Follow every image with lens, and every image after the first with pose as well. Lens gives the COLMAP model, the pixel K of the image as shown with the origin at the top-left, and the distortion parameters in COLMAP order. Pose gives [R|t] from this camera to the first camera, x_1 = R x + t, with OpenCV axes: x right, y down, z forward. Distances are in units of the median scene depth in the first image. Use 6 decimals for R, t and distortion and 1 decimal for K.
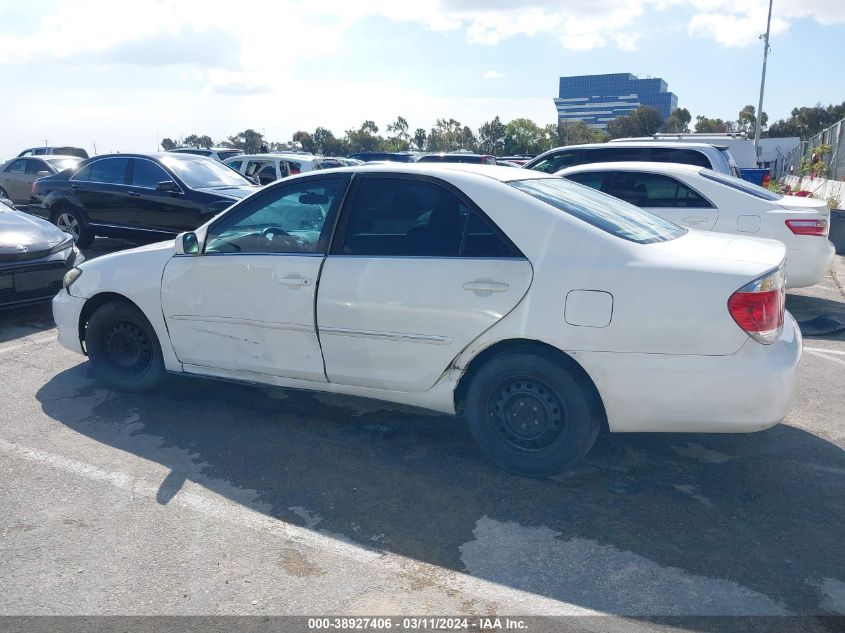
lens RADIAL K [[669.4, 0, 417.1], [0, 669.4, 316.8], [0, 0, 1]] dist [0.012566, -0.024045]
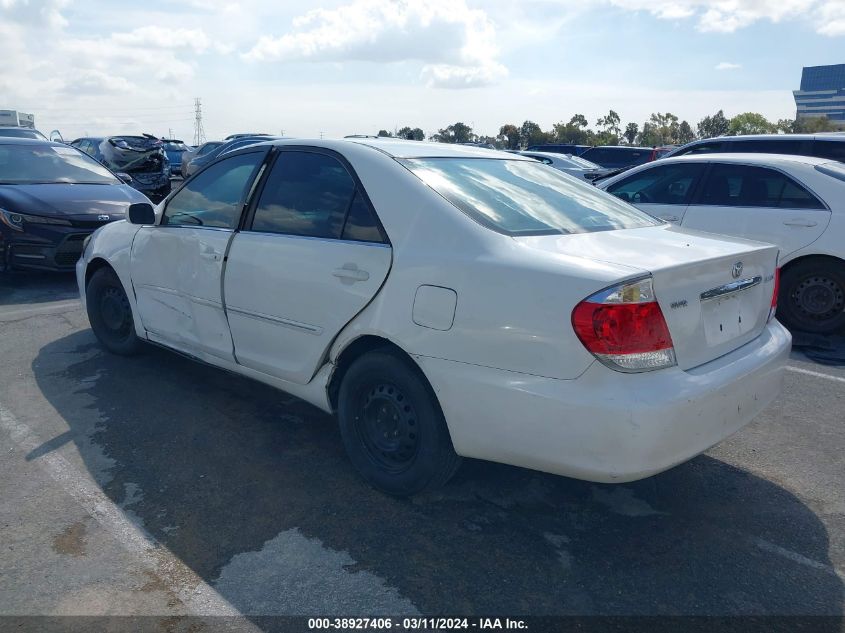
lens RADIAL K [[669.4, 0, 417.1], [0, 669.4, 316.8], [0, 0, 1]] dist [0.012566, -0.024045]
pose [[0.954336, 0.091792, -0.284284, 0.350374], [-0.089406, 0.995766, 0.021388, -0.011674], [0.285043, 0.005005, 0.958502, 0.136072]]
